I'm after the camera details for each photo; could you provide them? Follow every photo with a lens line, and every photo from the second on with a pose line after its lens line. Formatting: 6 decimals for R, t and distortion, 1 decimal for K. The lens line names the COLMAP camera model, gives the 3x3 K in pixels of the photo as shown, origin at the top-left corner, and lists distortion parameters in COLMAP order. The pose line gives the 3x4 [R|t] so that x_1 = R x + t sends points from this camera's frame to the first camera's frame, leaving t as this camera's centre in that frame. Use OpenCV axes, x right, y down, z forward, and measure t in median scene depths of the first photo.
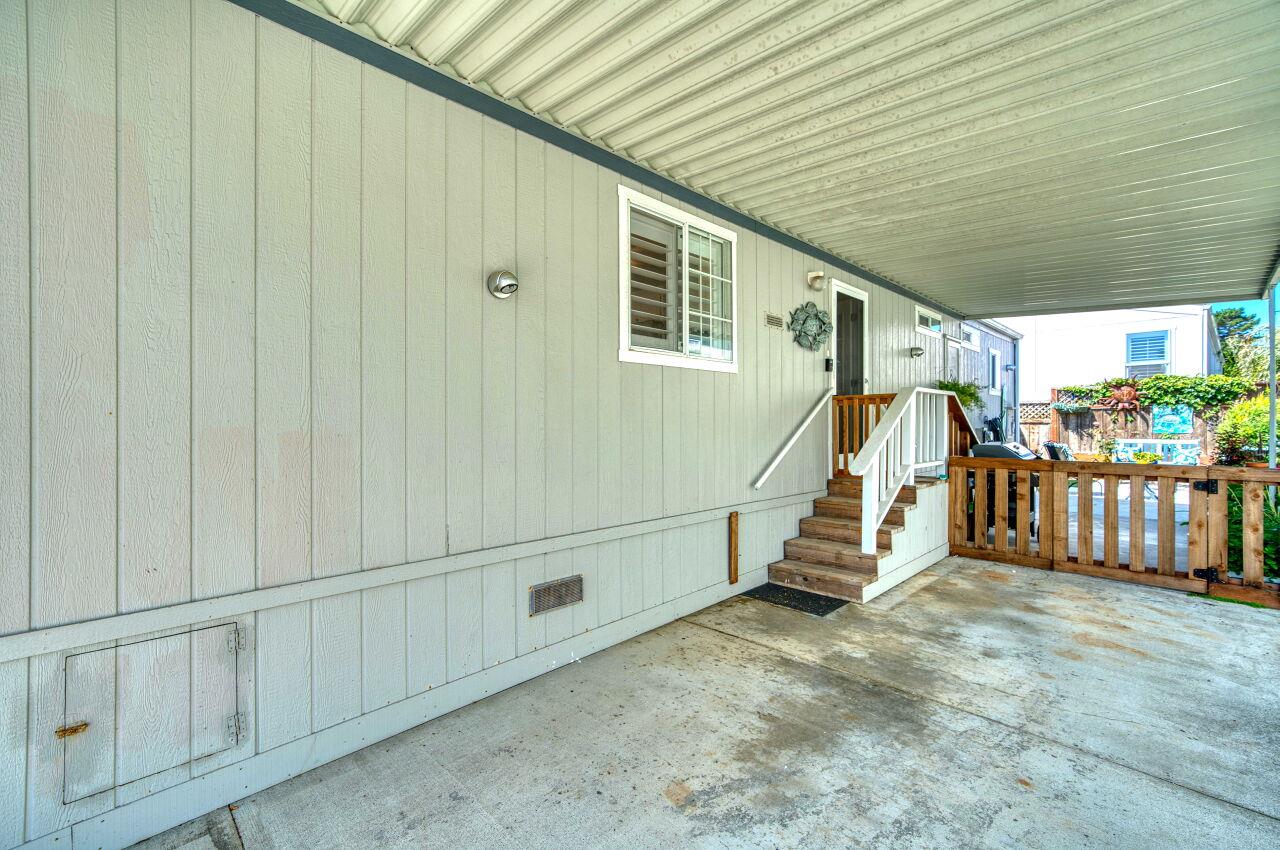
lens RADIAL K [[551.3, 0, 620.8], [0, 551.3, 432.3], [0, 0, 1]] dist [-0.001243, 0.000080]
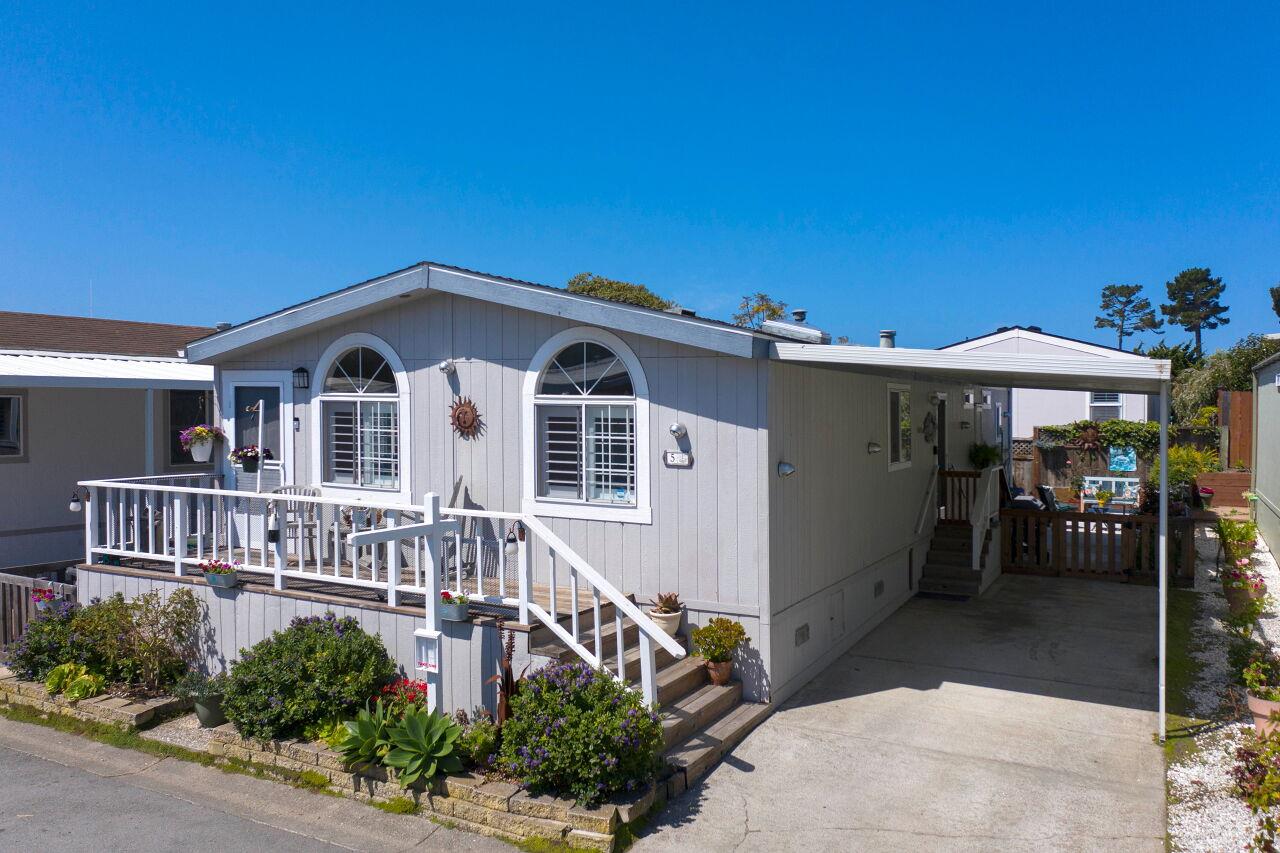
lens RADIAL K [[1020.1, 0, 640.0], [0, 1020.1, 426.5], [0, 0, 1]] dist [-0.000370, -0.000139]
pose [[0.945362, 0.000661, 0.326023, -0.653667], [-0.002471, 0.999984, 0.005139, -0.101032], [-0.326014, -0.005664, 0.945348, -0.692314]]
